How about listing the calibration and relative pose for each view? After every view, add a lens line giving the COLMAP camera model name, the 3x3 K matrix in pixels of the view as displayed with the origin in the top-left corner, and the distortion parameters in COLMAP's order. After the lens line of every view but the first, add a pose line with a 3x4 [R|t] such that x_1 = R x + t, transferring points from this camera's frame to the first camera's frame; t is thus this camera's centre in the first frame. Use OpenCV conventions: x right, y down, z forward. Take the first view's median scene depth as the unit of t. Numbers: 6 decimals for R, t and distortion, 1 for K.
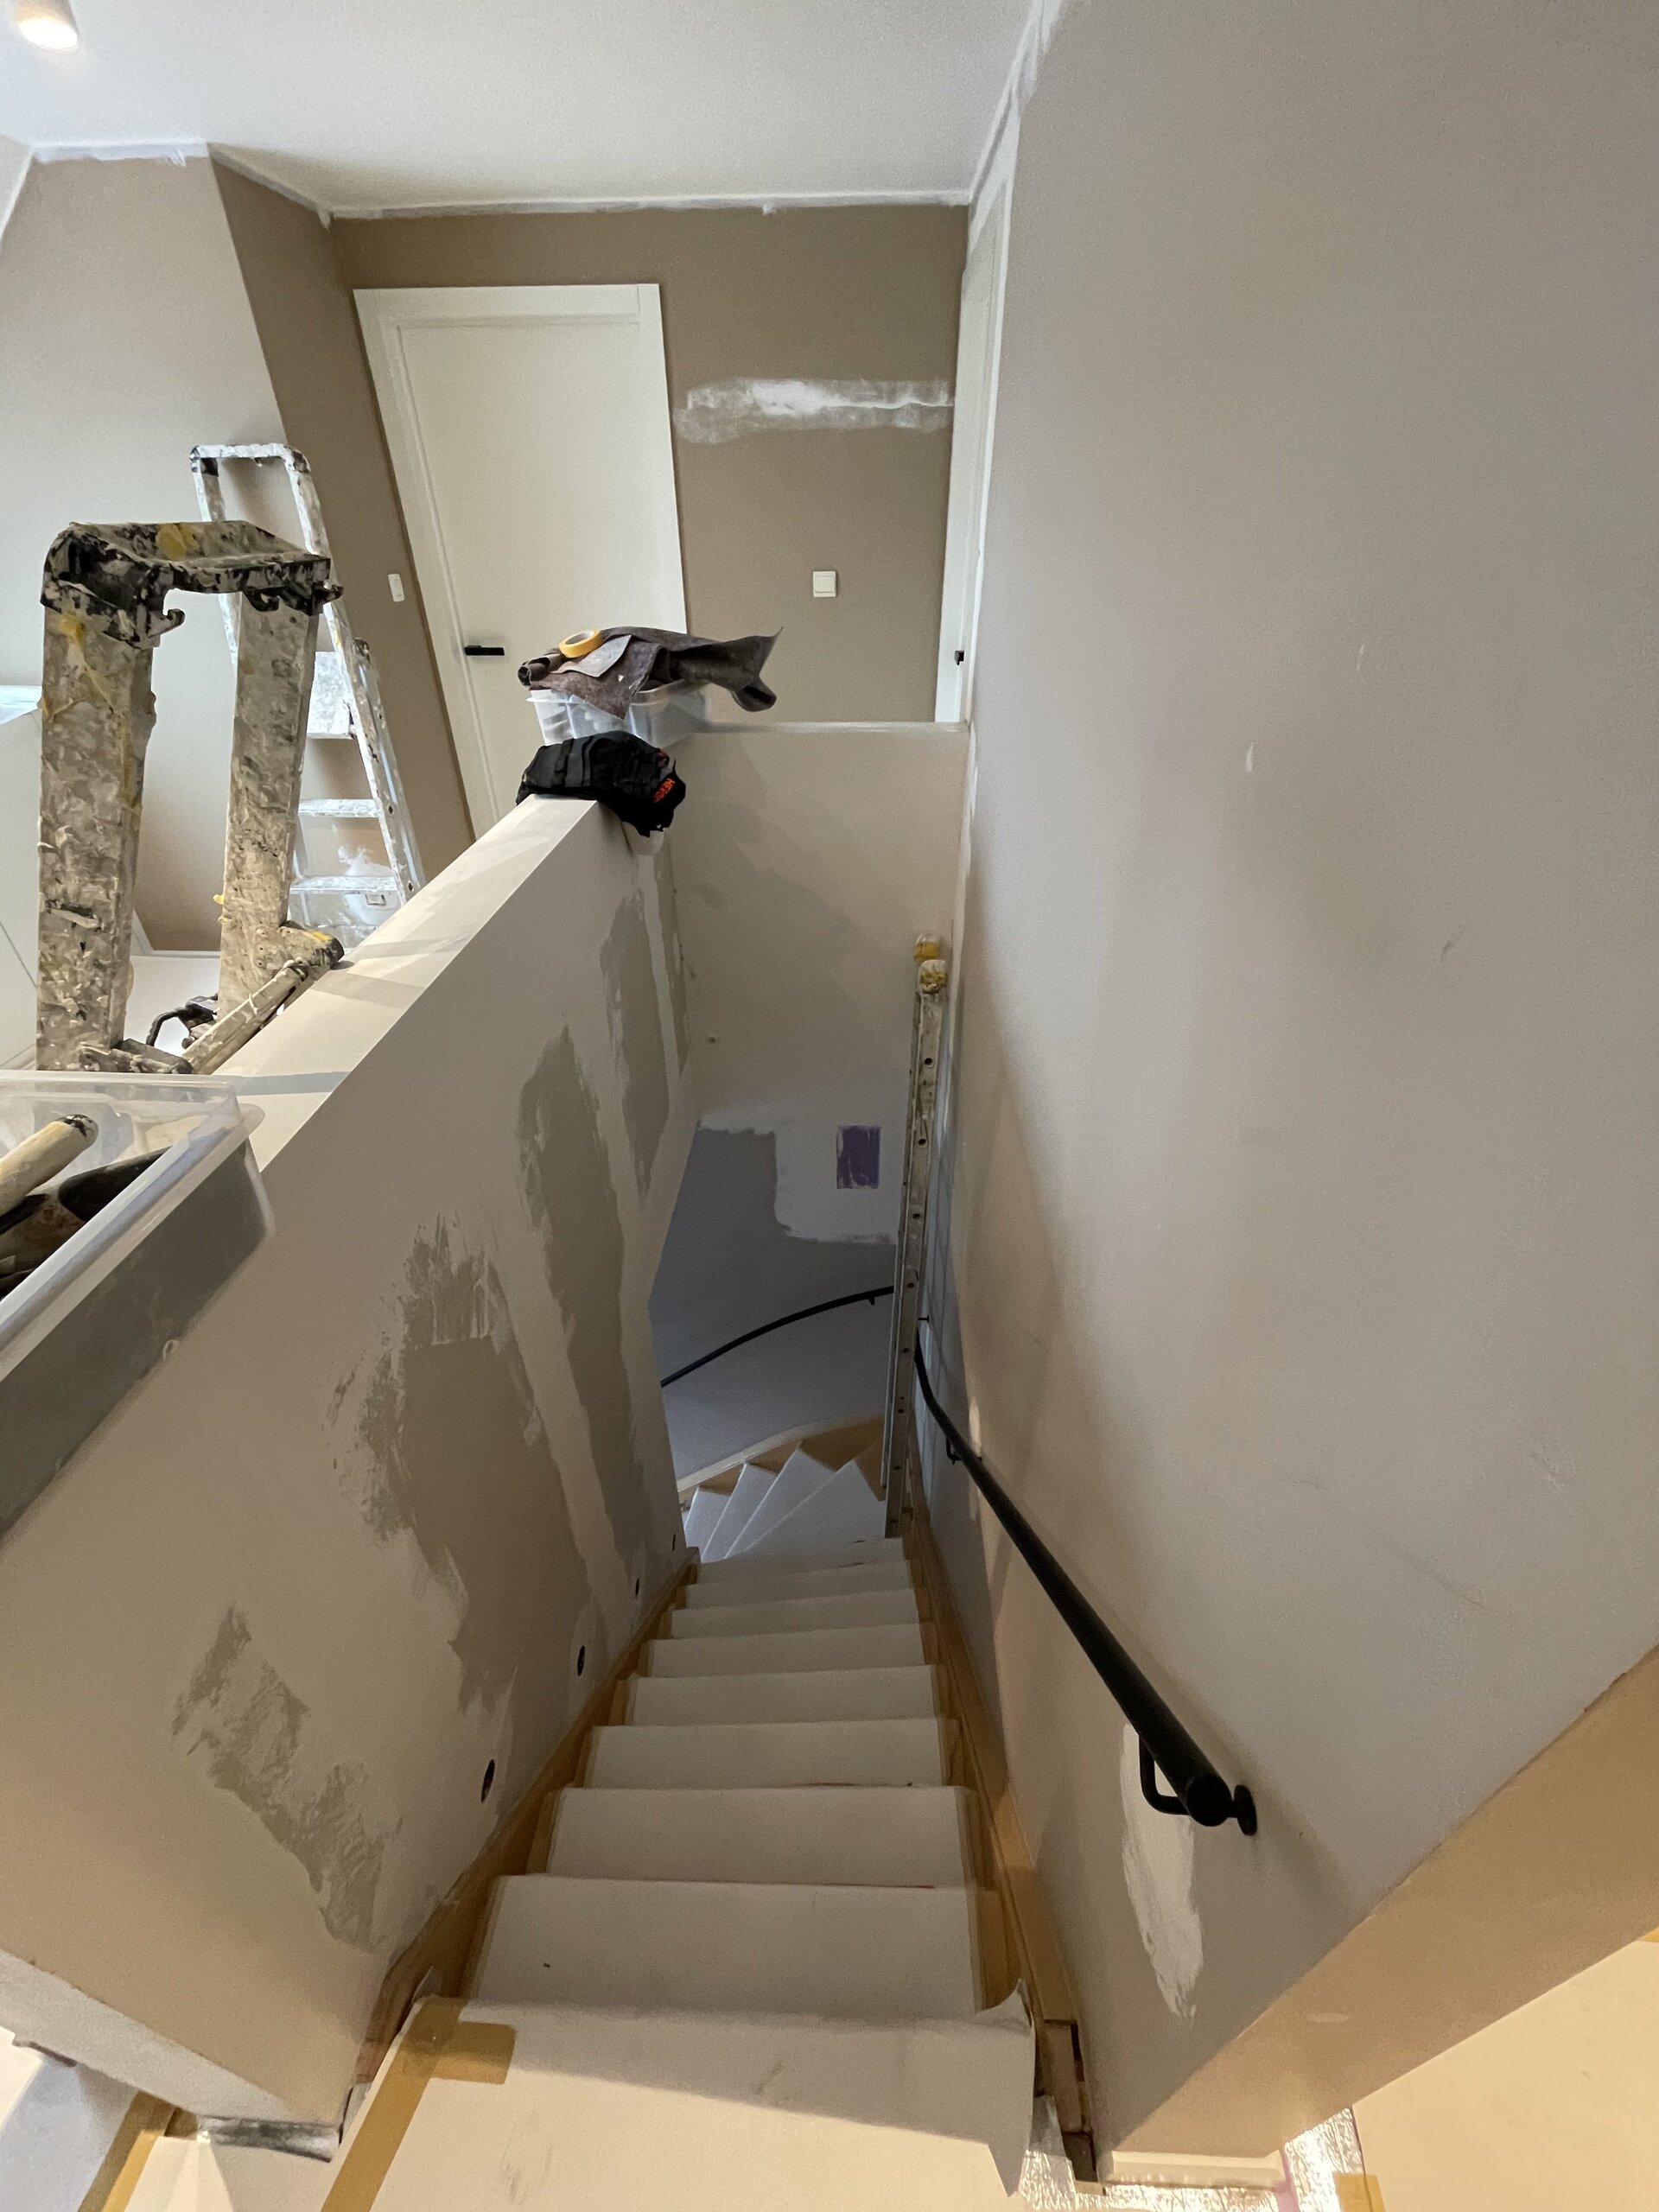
lens RADIAL K [[885.6, 0, 834.9], [0, 885.6, 1103.2], [0, 0, 1]] dist [-0.004004, -0.000156]
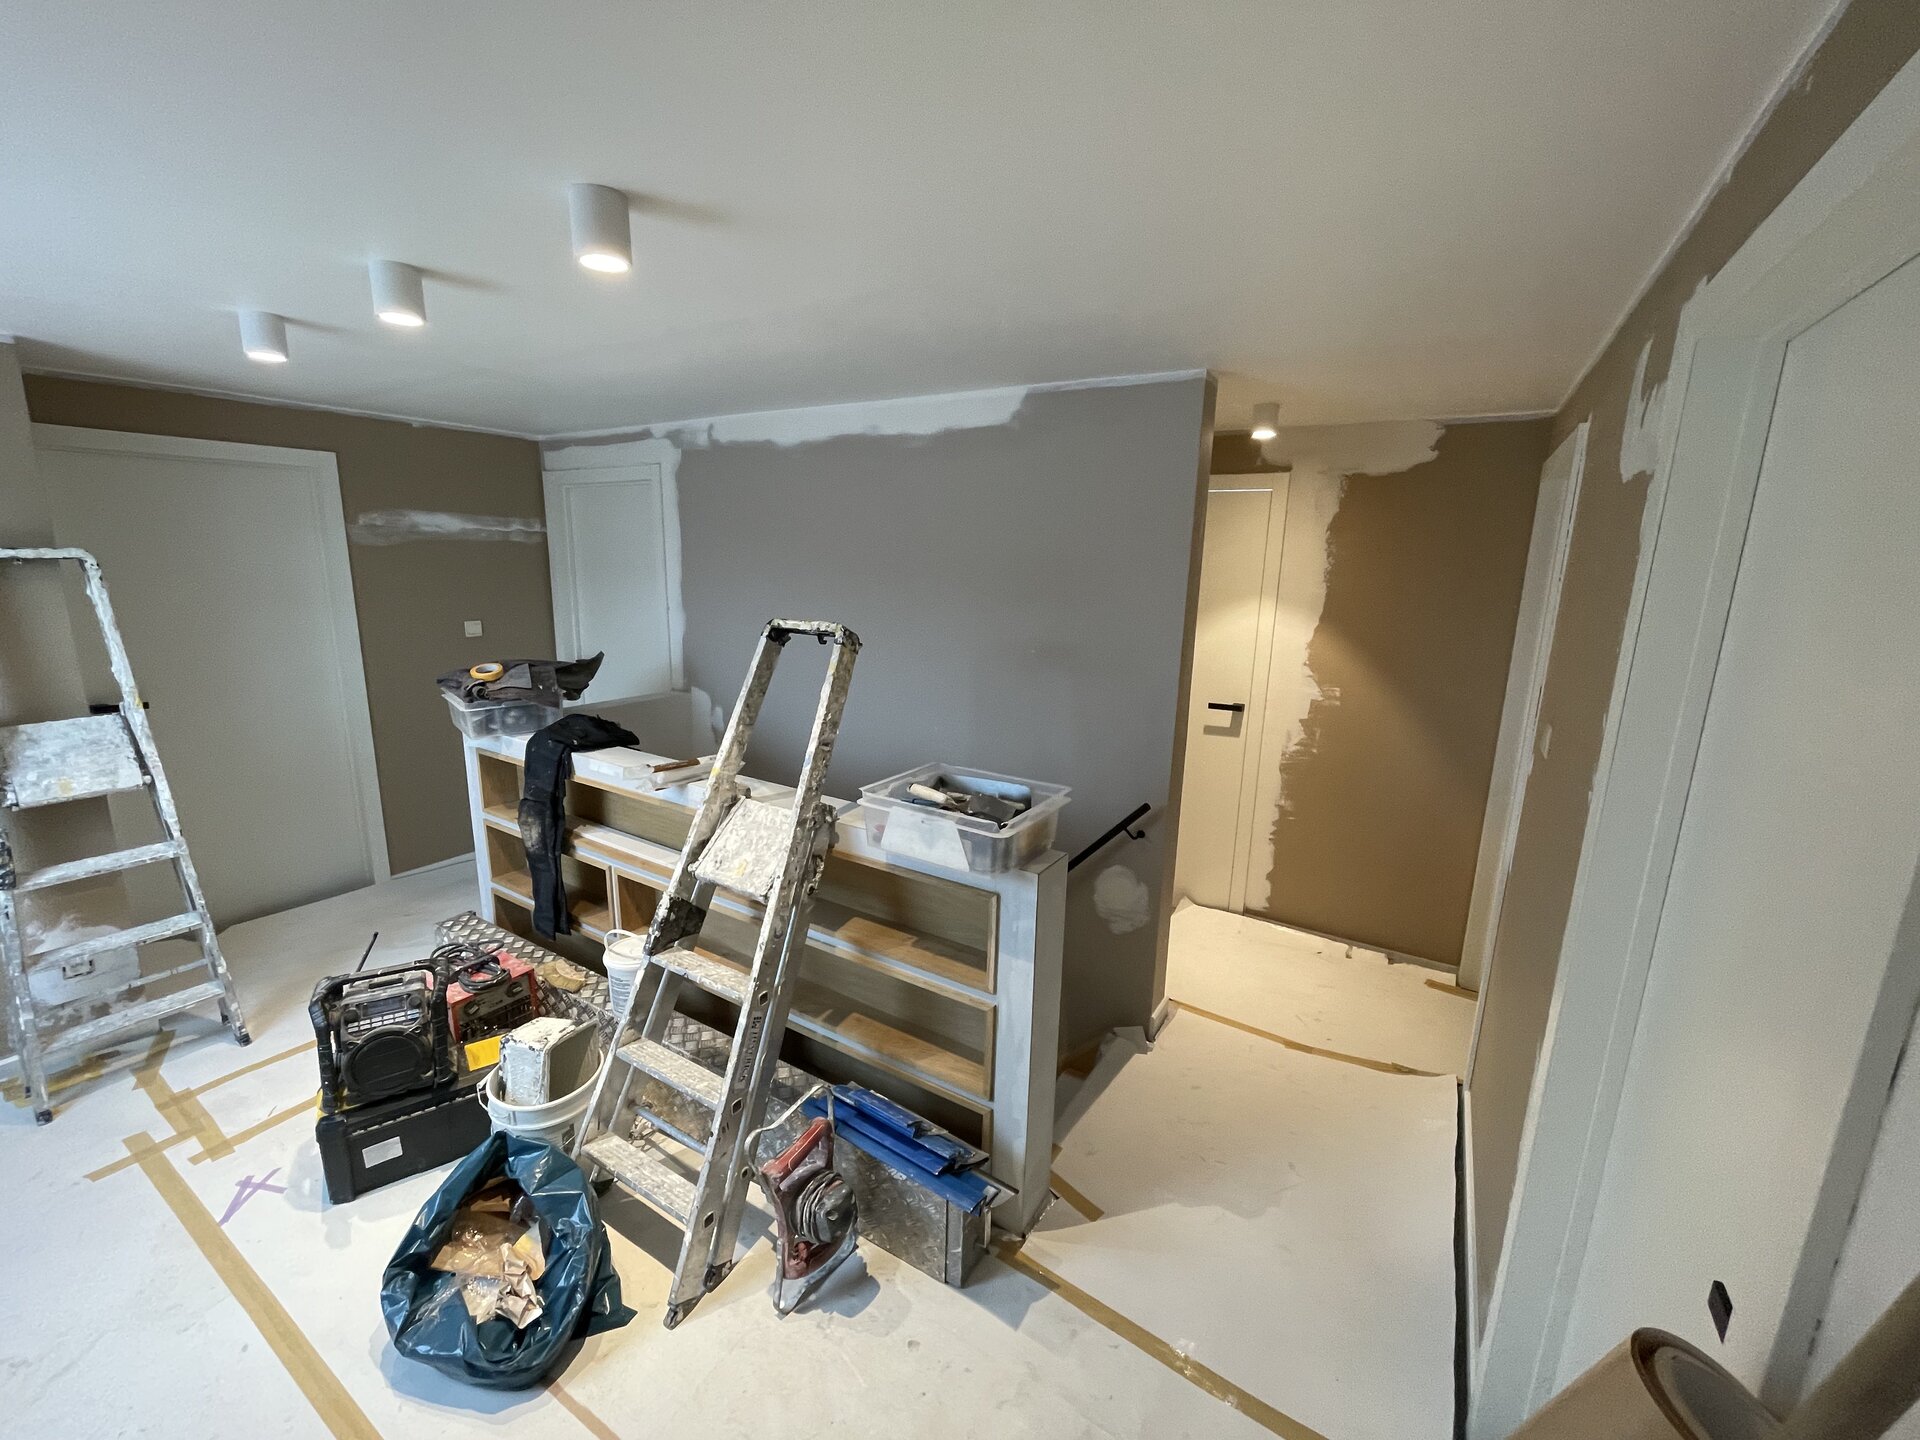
lens RADIAL K [[768.7, 0, 950.7], [0, 768.7, 722.2], [0, 0, 1]] dist [-0.004004, -0.000156]
pose [[0.506968, -0.167580, 0.845518, -0.773214], [0.465862, 0.878582, -0.105195, 0.044725], [-0.725228, 0.447225, 0.523482, -0.164591]]
